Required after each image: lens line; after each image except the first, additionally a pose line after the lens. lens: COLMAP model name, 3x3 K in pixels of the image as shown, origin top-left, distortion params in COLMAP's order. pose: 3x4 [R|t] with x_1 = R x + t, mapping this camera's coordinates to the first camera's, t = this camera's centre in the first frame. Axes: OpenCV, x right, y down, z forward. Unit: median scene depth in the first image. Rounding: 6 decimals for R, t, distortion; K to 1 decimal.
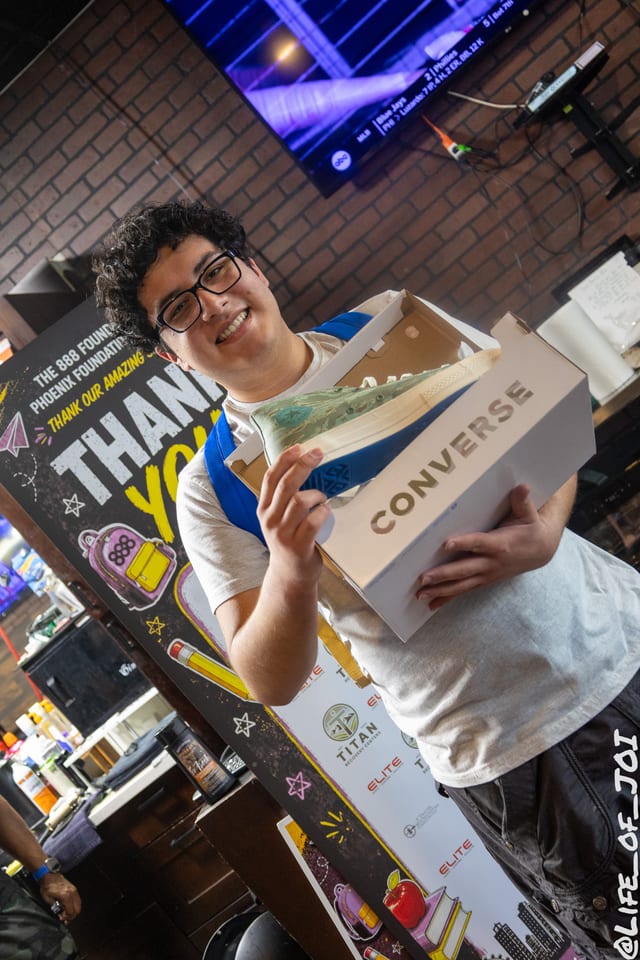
lens RADIAL K [[1119.1, 0, 321.8], [0, 1119.1, 475.7], [0, 0, 1]] dist [0.008339, 0.017178]
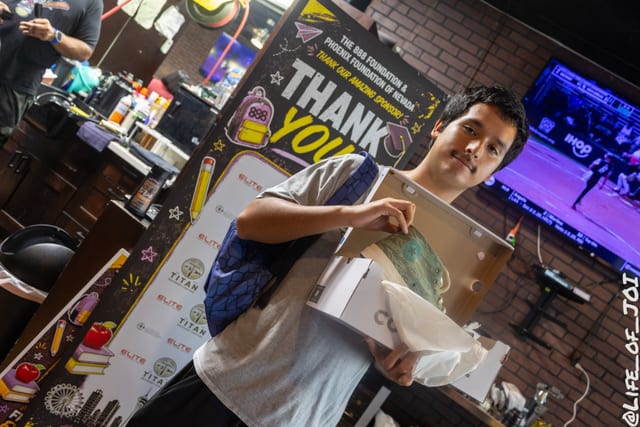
lens RADIAL K [[526.3, 0, 323.6], [0, 526.3, 214.4], [0, 0, 1]] dist [0.000330, -0.002418]
pose [[0.264287, 0.964371, 0.011884, -0.019025], [-0.964278, 0.264450, -0.015282, 0.024226], [-0.017881, -0.007421, 0.999813, 0.216396]]
